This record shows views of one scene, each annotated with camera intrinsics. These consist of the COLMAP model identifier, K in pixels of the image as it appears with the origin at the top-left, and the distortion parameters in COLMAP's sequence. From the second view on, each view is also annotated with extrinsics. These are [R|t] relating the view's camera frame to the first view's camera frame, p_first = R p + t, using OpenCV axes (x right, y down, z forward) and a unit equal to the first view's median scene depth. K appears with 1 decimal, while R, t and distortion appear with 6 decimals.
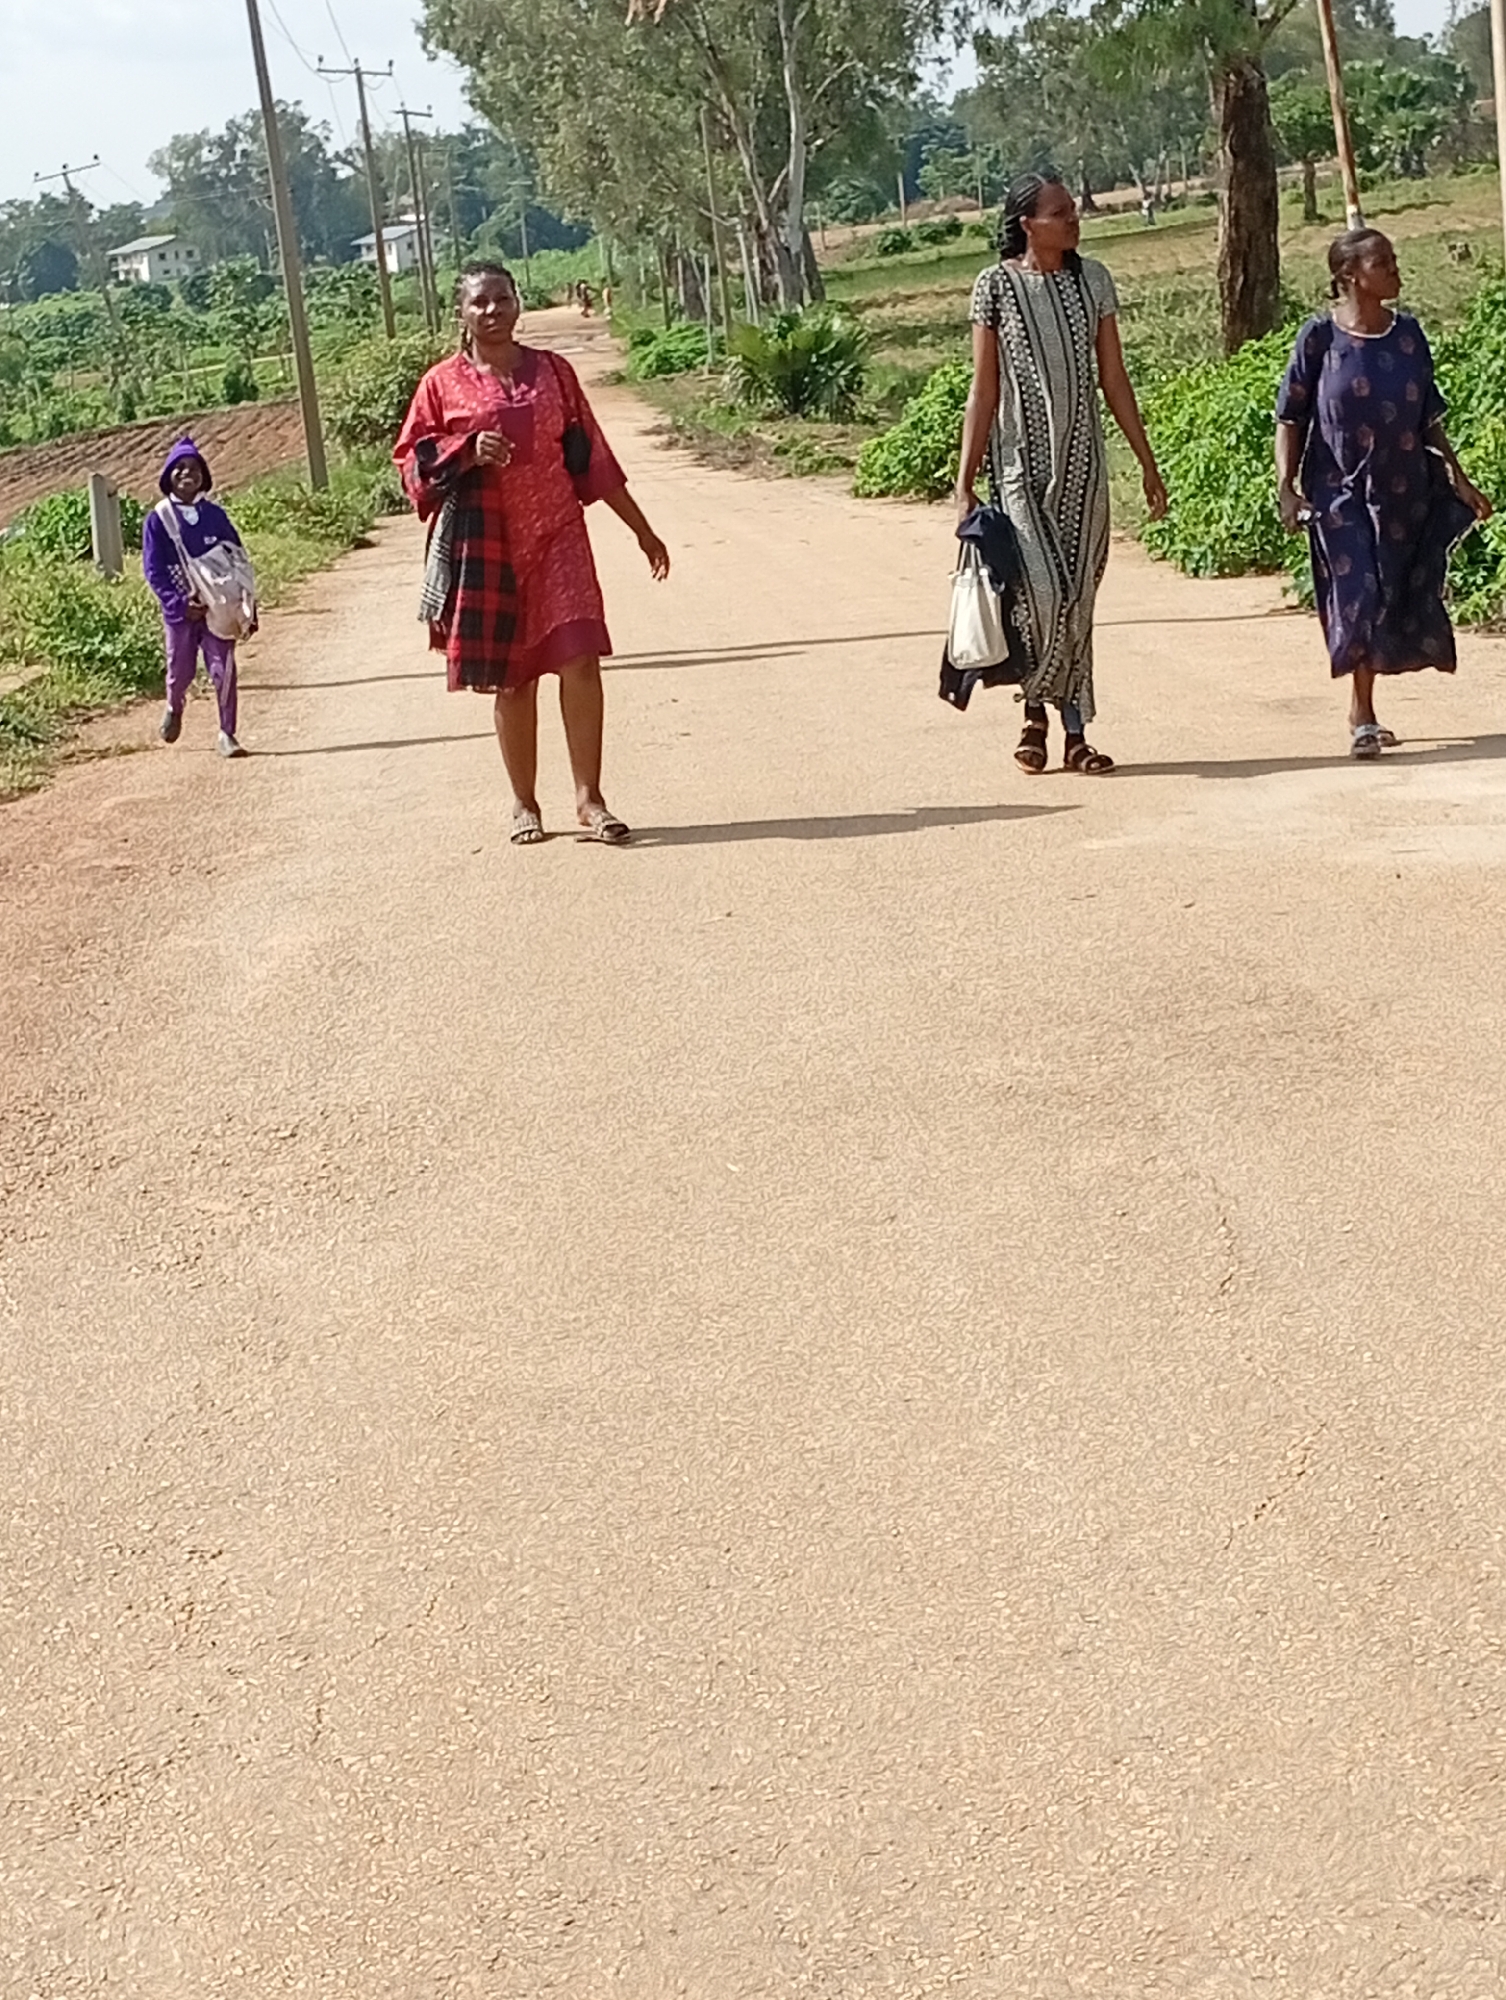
lens RADIAL K [[4120.7, 0, 711.5], [0, 4120.7, 1002.7], [0, 0, 1]] dist [0.303207, -0.170542]
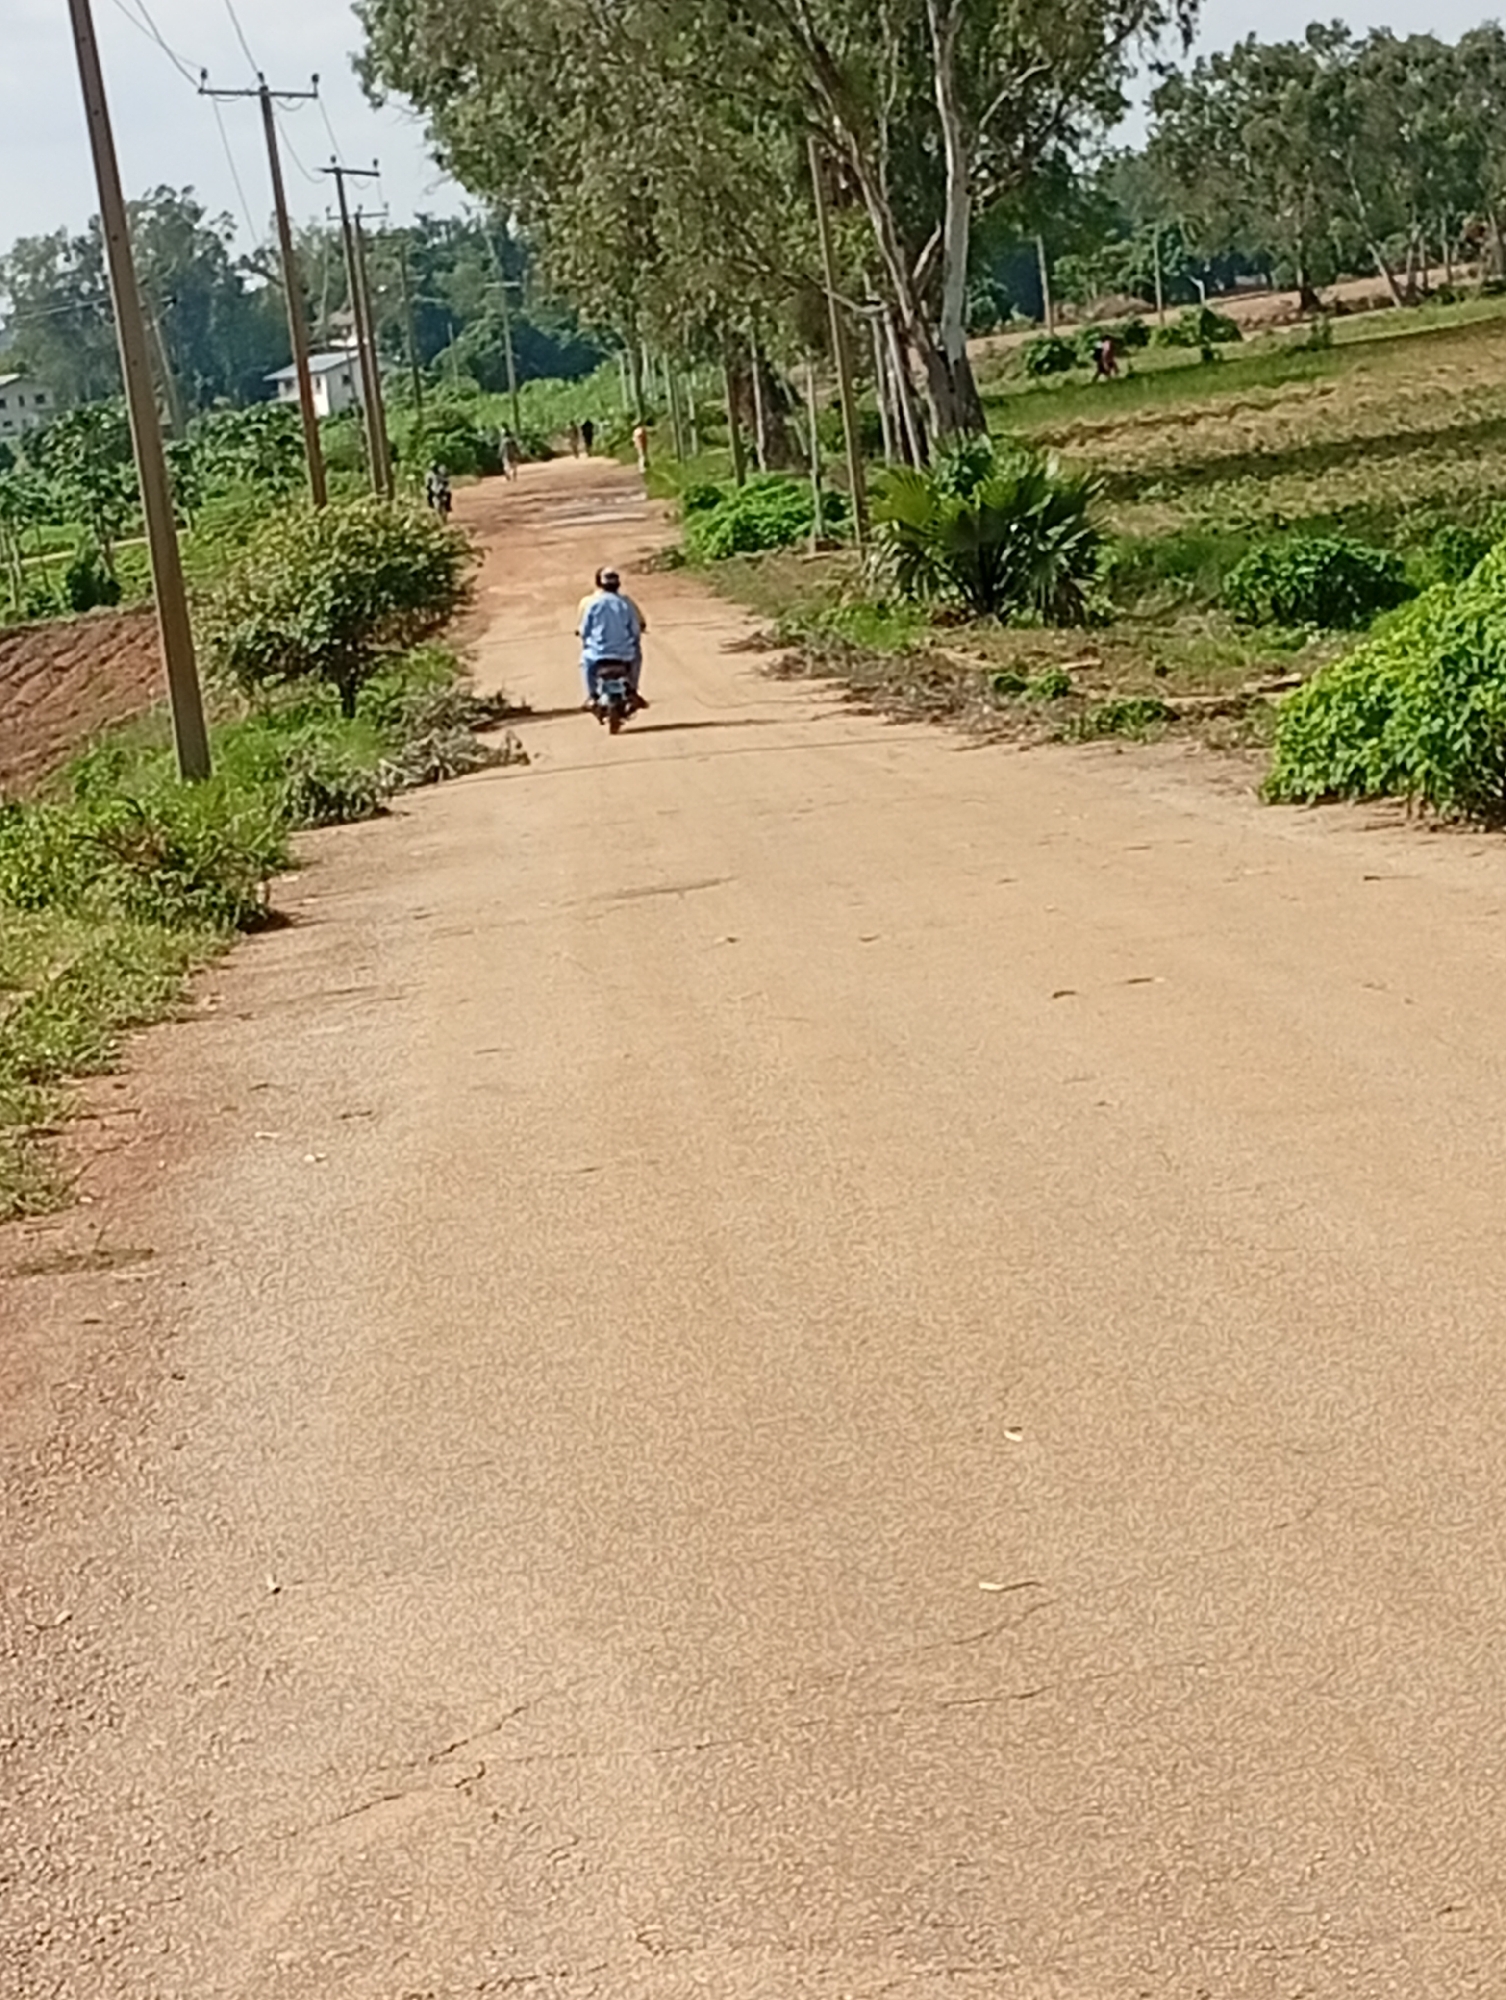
lens RADIAL K [[5714.3, 0, 753.0], [0, 5714.3, 1000.0], [0, 0, 1]] dist [0.144963, 2.452898]
pose [[0.999824, -0.018612, -0.002538, -0.006892], [0.018384, 0.997298, -0.071125, -0.014292], [0.003855, 0.071066, 0.997464, 0.090251]]
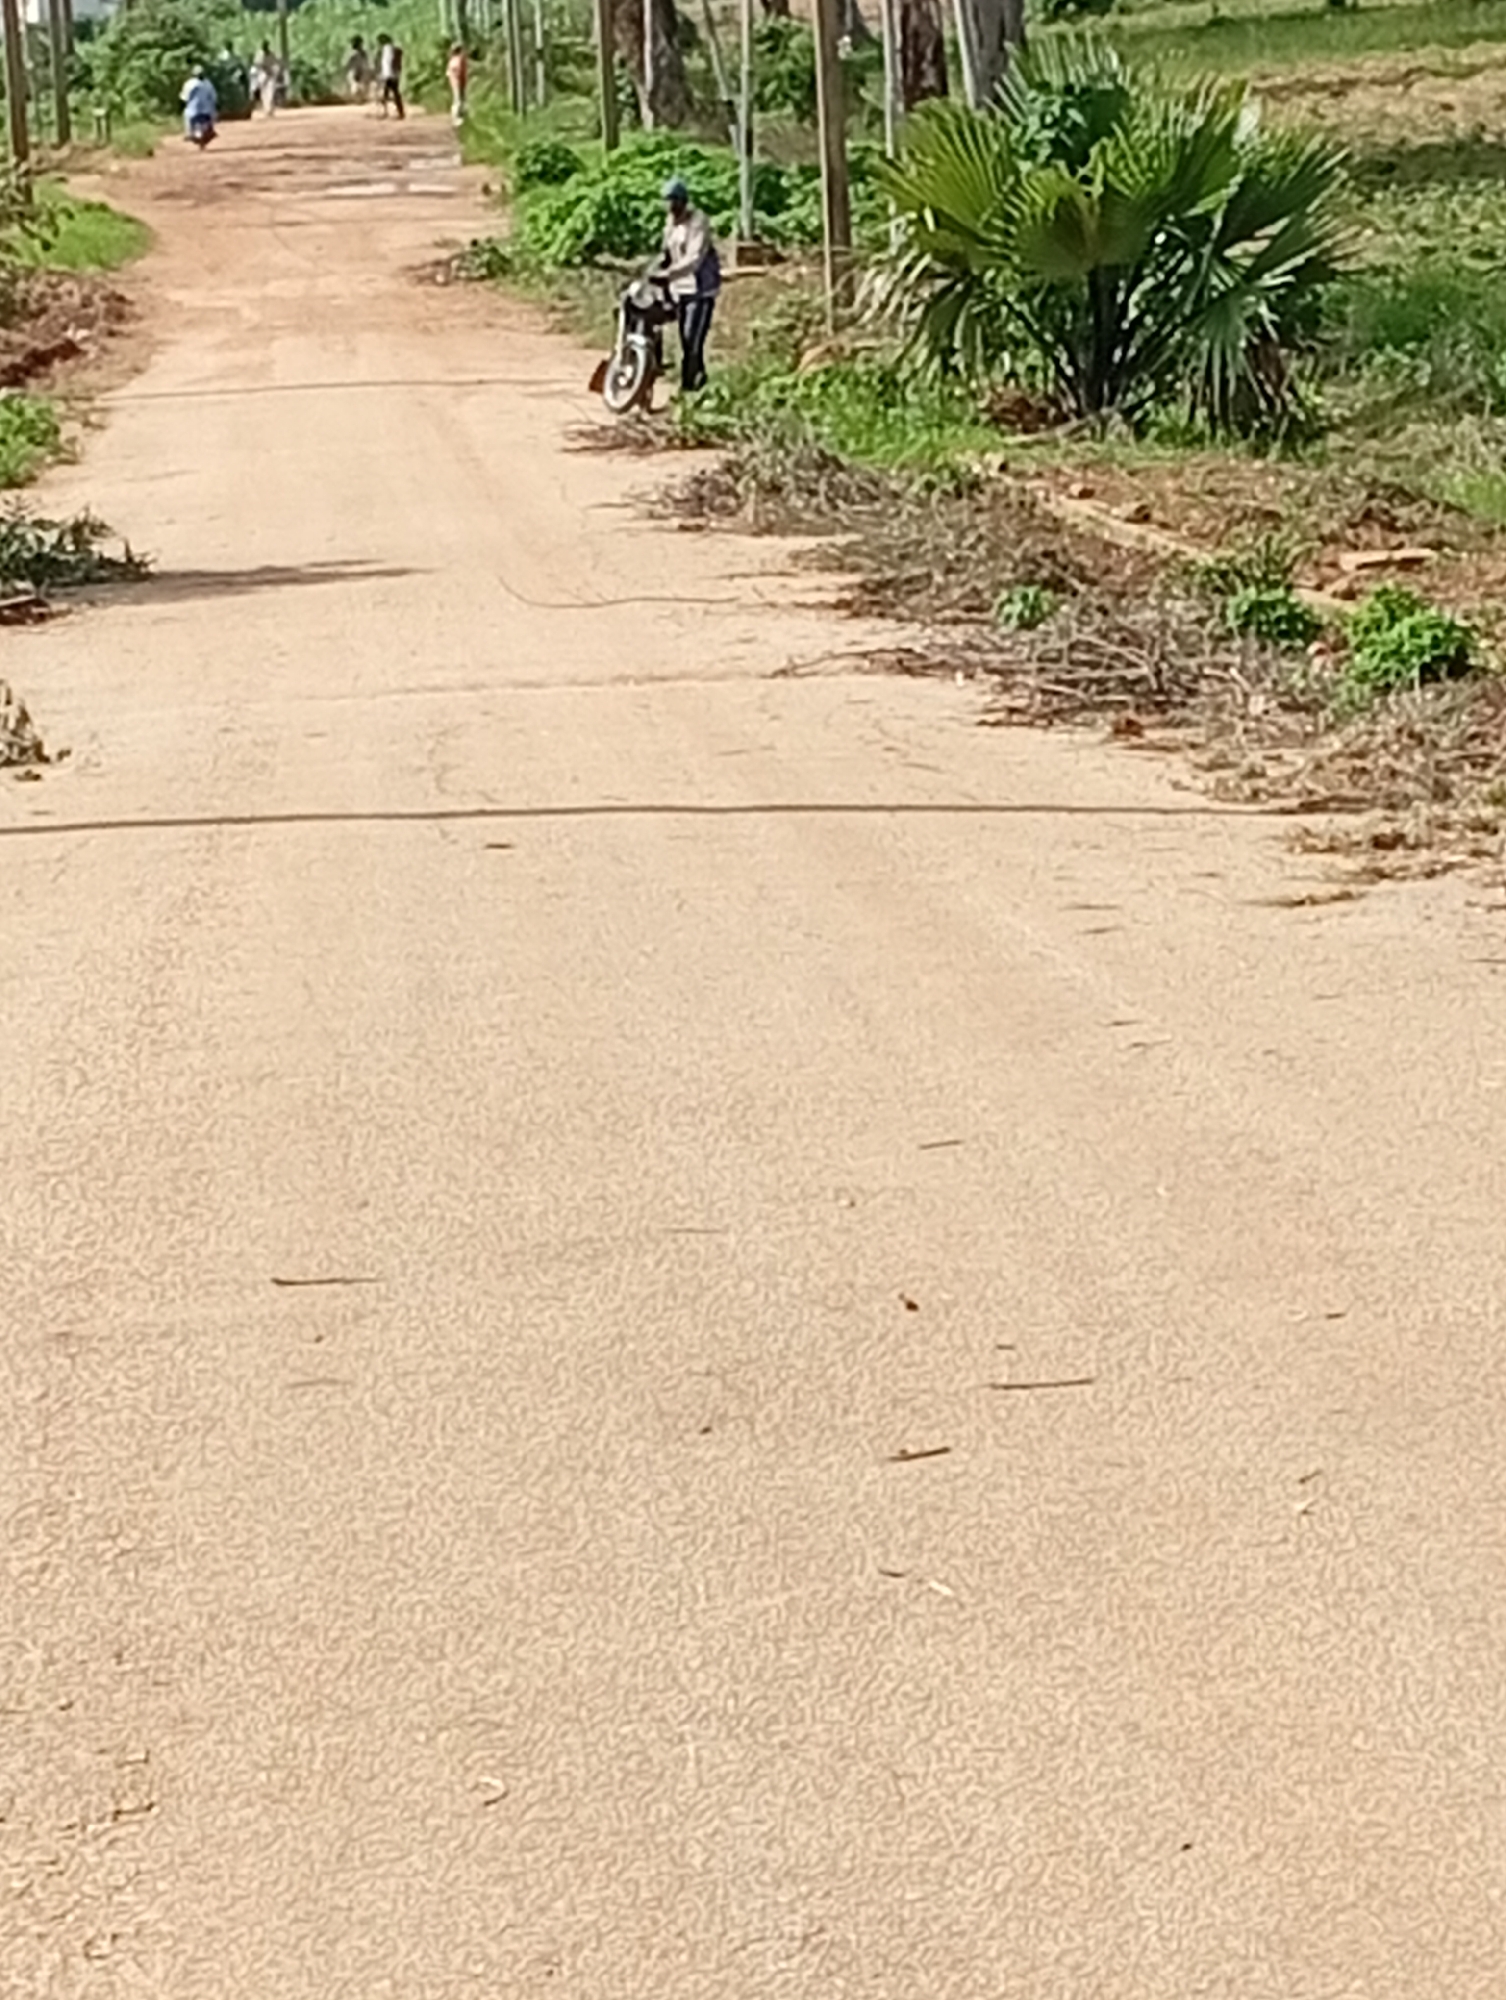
lens RADIAL K [[7565.4, 0, 753.0], [0, 7565.4, 1000.0], [0, 0, 1]] dist [0.265777, -0.345414]
pose [[0.999015, 0.039043, 0.021103, -0.008038], [-0.037876, 0.997870, -0.053119, -0.036495], [-0.023132, 0.052267, 0.998365, 0.239758]]
